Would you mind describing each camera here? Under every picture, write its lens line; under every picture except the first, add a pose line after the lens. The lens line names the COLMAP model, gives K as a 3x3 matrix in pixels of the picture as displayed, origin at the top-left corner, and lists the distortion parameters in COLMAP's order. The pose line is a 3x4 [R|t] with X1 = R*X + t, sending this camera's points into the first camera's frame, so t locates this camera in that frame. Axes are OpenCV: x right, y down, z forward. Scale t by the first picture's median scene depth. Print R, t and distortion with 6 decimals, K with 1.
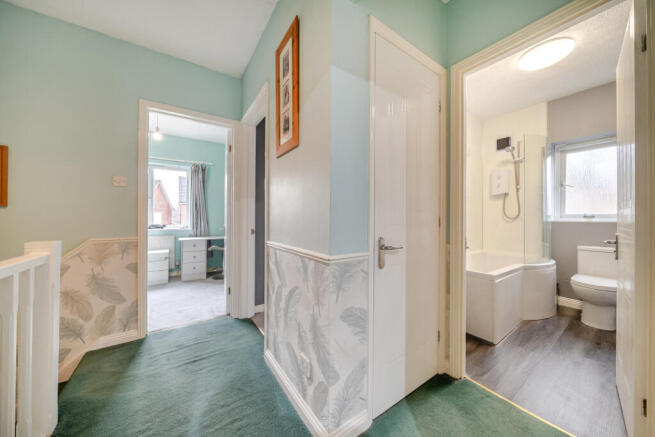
lens RADIAL K [[226.6, 0, 329.8], [0, 226.6, 218.0], [0, 0, 1]] dist [-0.001402, -0.000234]
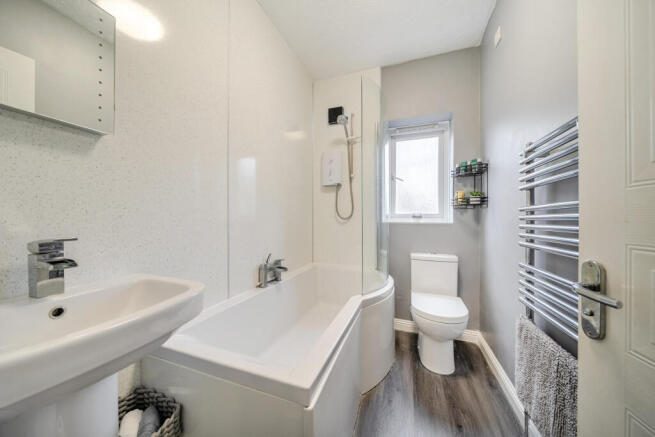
lens RADIAL K [[226.6, 0, 329.8], [0, 226.6, 218.0], [0, 0, 1]] dist [-0.001402, -0.000234]
pose [[0.816401, 0.006523, 0.577448, 0.364190], [0.000861, 0.999921, -0.012513, 0.008718], [-0.577484, 0.010713, 0.816332, 0.459586]]
